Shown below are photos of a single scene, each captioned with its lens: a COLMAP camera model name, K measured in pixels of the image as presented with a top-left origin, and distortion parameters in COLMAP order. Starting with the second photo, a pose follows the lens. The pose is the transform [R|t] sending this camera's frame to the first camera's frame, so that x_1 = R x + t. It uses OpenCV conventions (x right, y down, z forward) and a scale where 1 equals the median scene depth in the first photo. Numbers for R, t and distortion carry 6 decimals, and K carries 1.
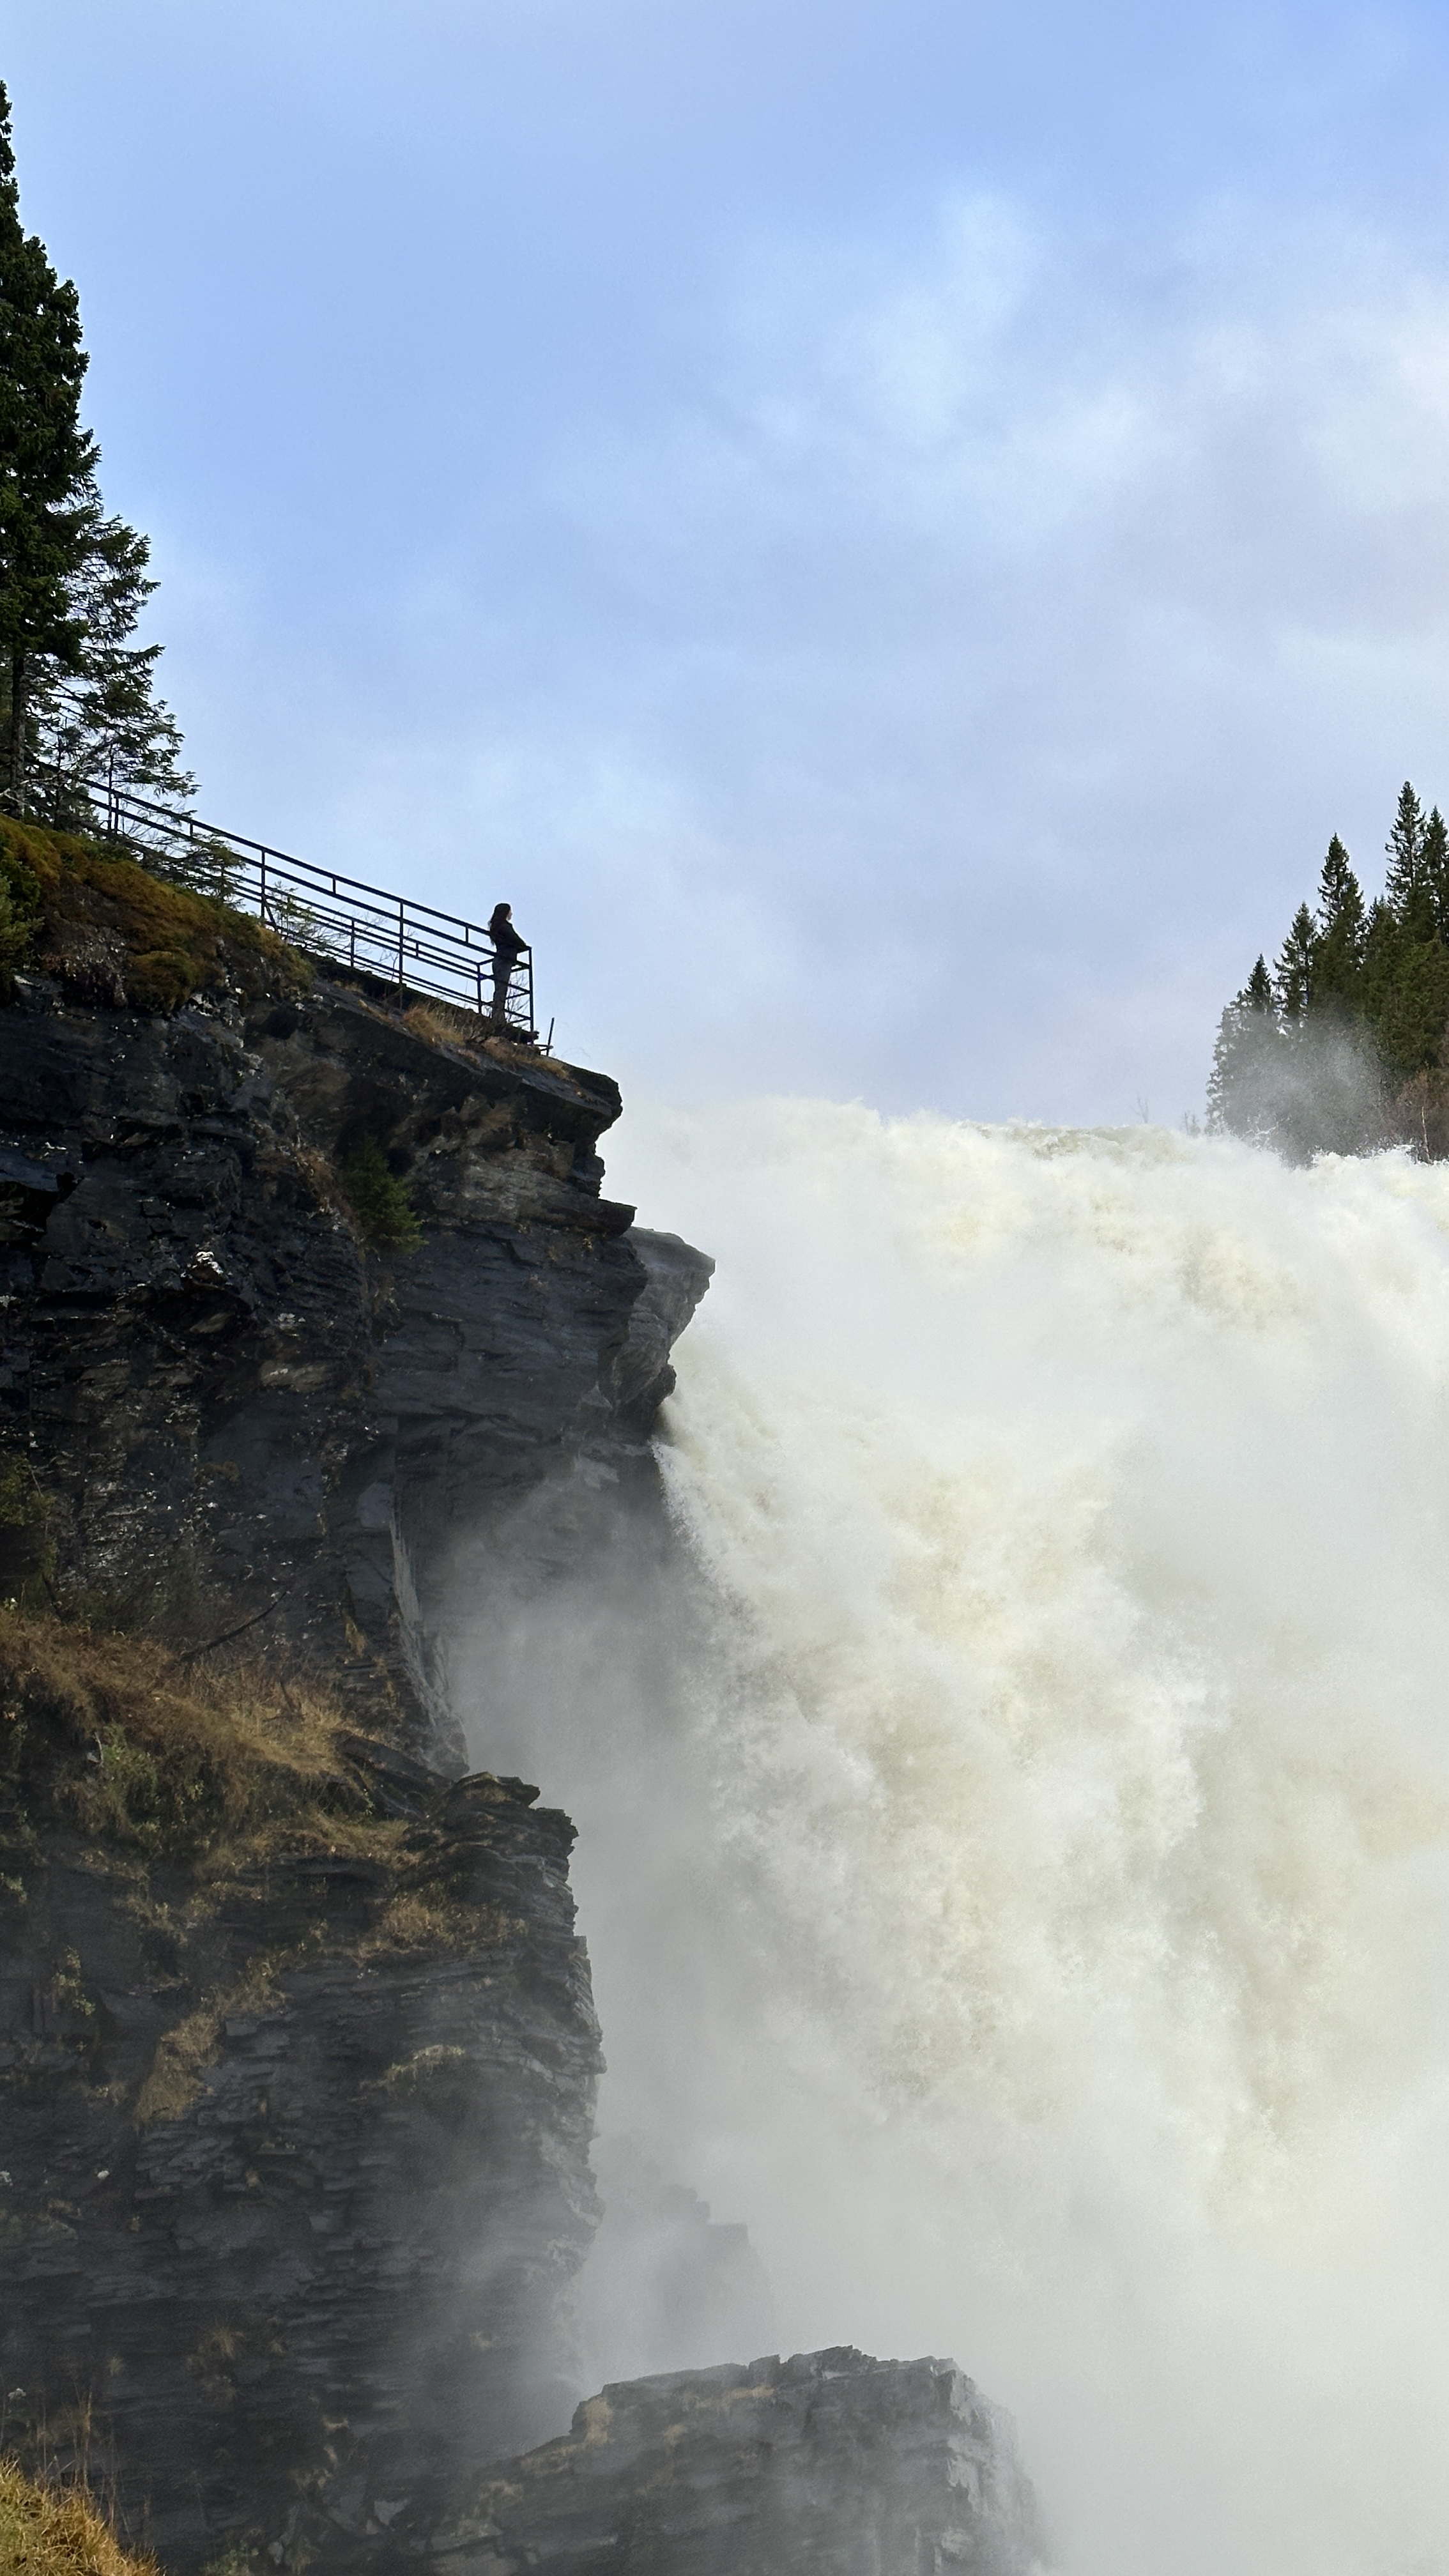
lens RADIAL K [[3491.9, 0, 725.2], [0, 3491.9, 1301.5], [0, 0, 1]] dist [0.144147, 0.000000]
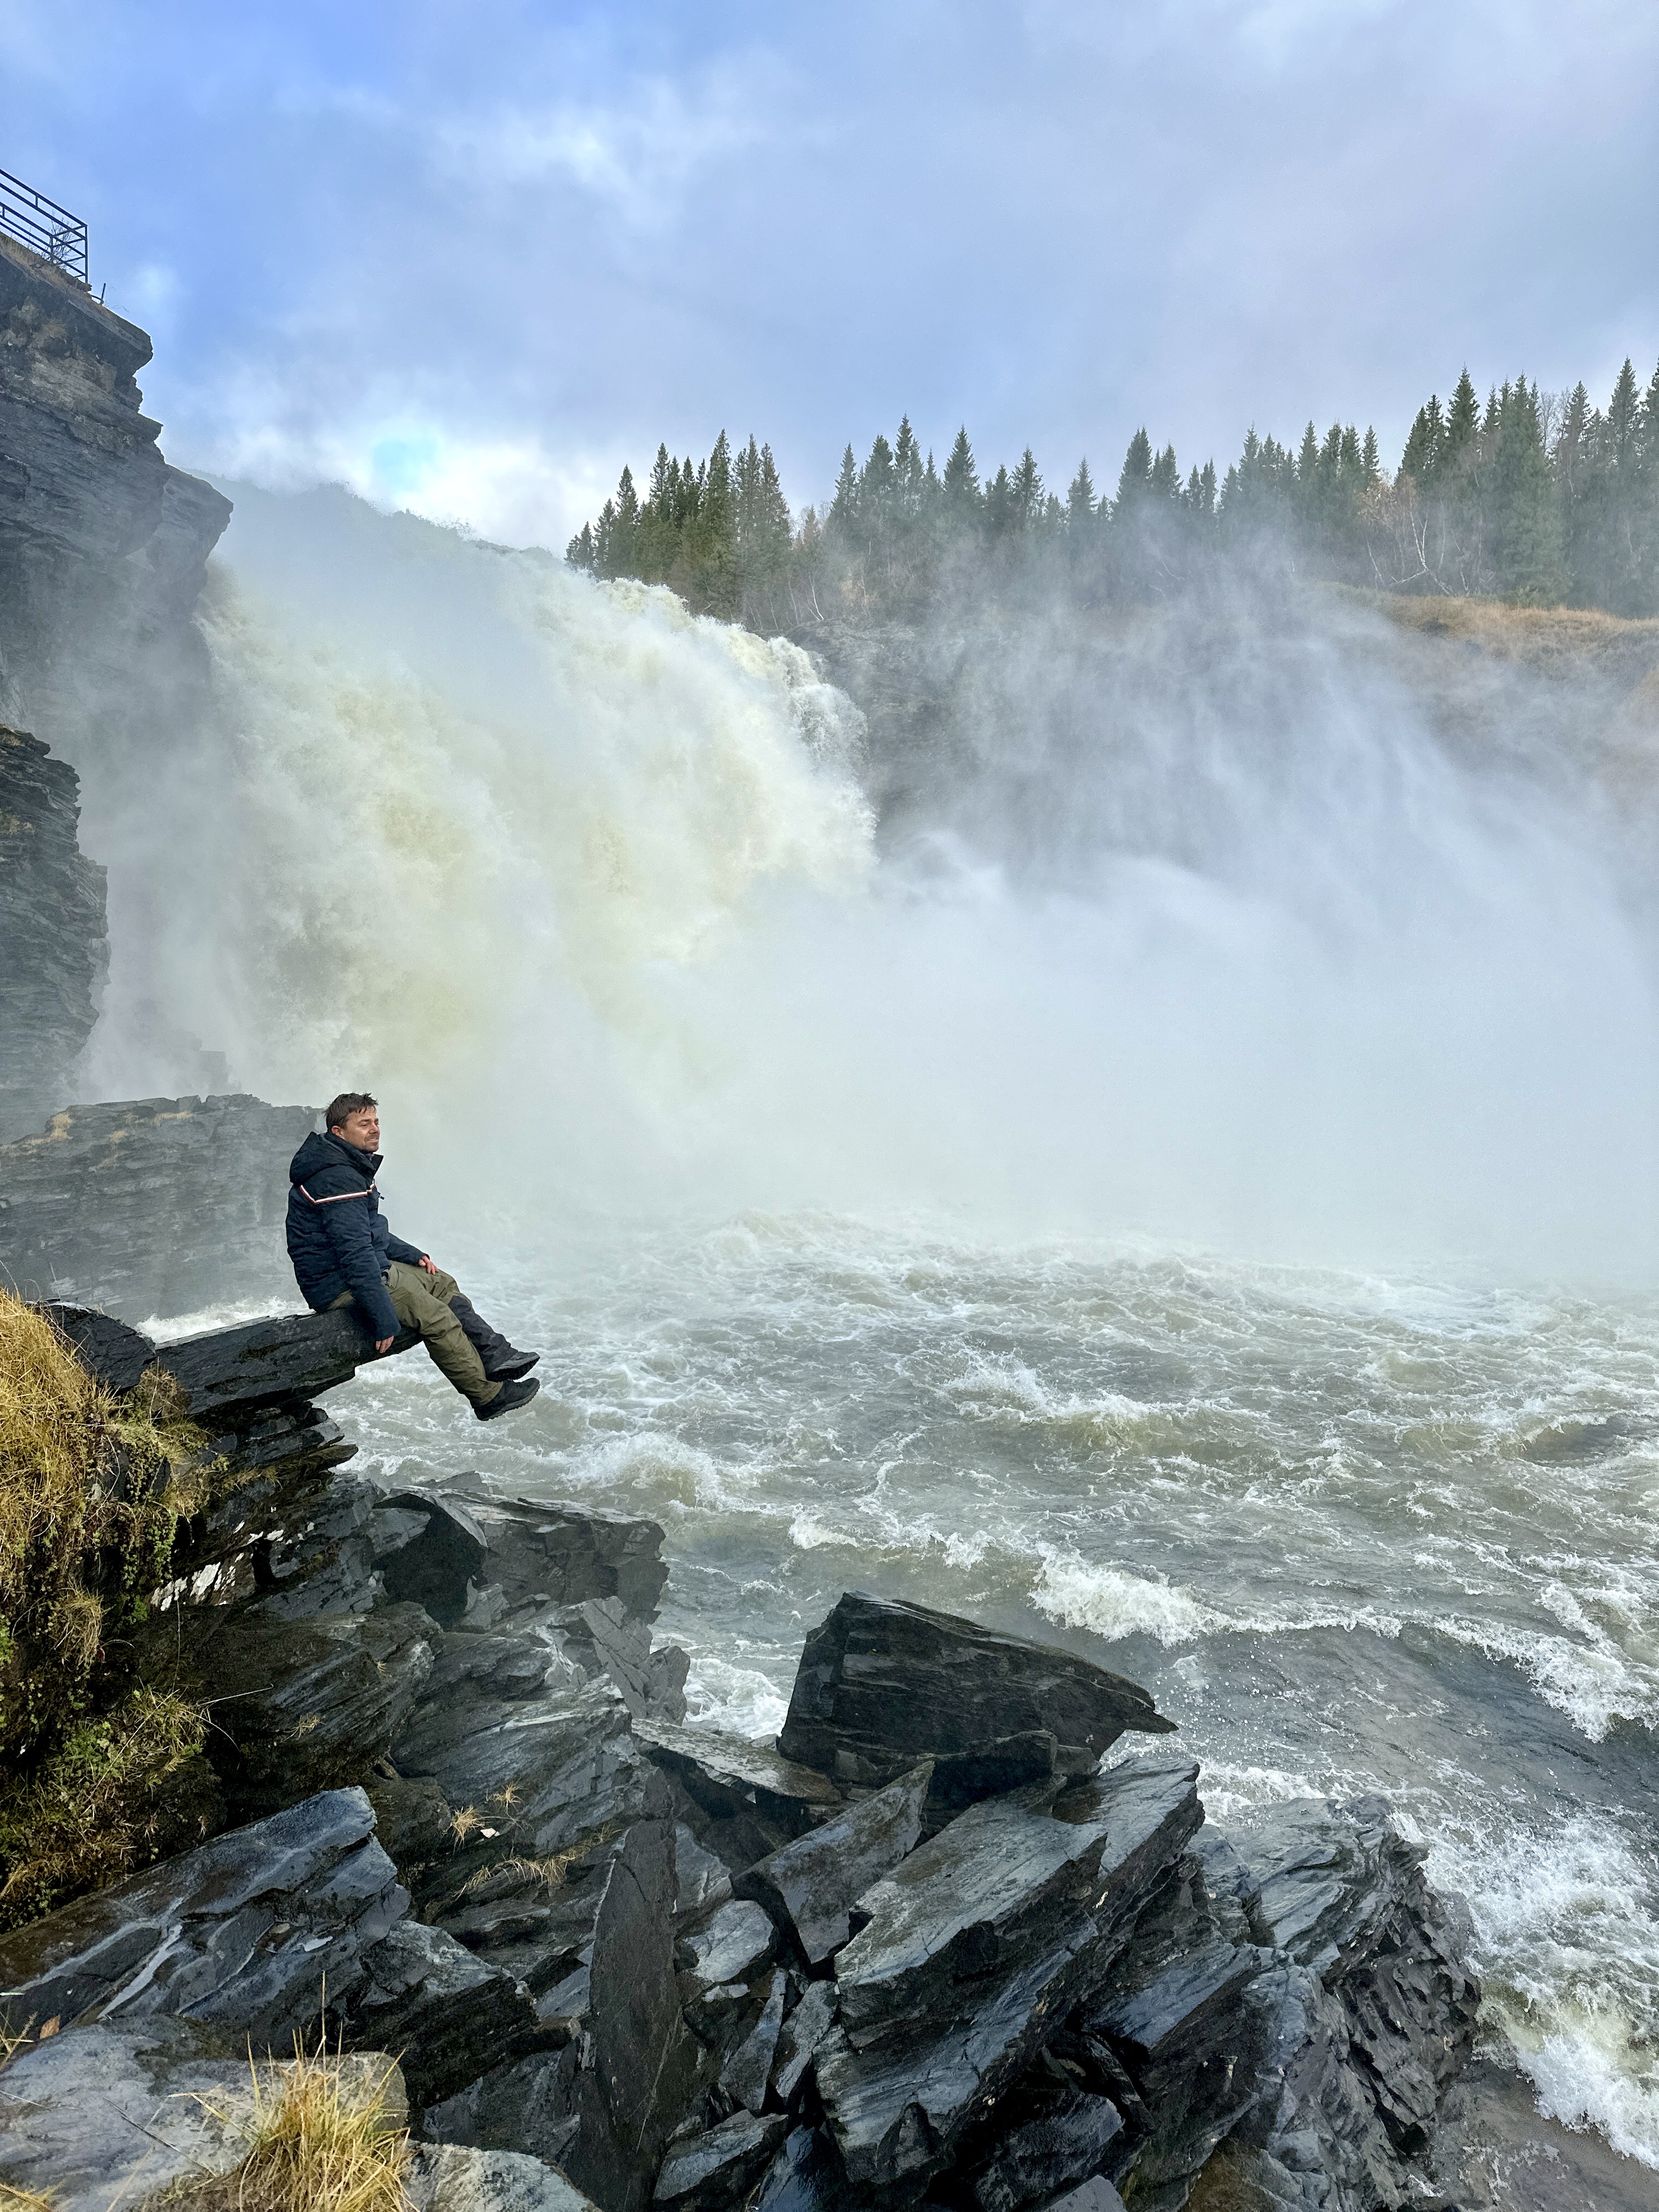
lens RADIAL K [[1512.2, 0, 834.8], [0, 1512.2, 1105.9], [0, 0, 1]] dist [-0.008380, -0.004930]
pose [[0.946218, 0.028161, 0.322302, 0.054448], [-0.103740, 0.970011, 0.219809, 0.096218], [-0.306446, -0.241423, 0.920764, 0.219248]]
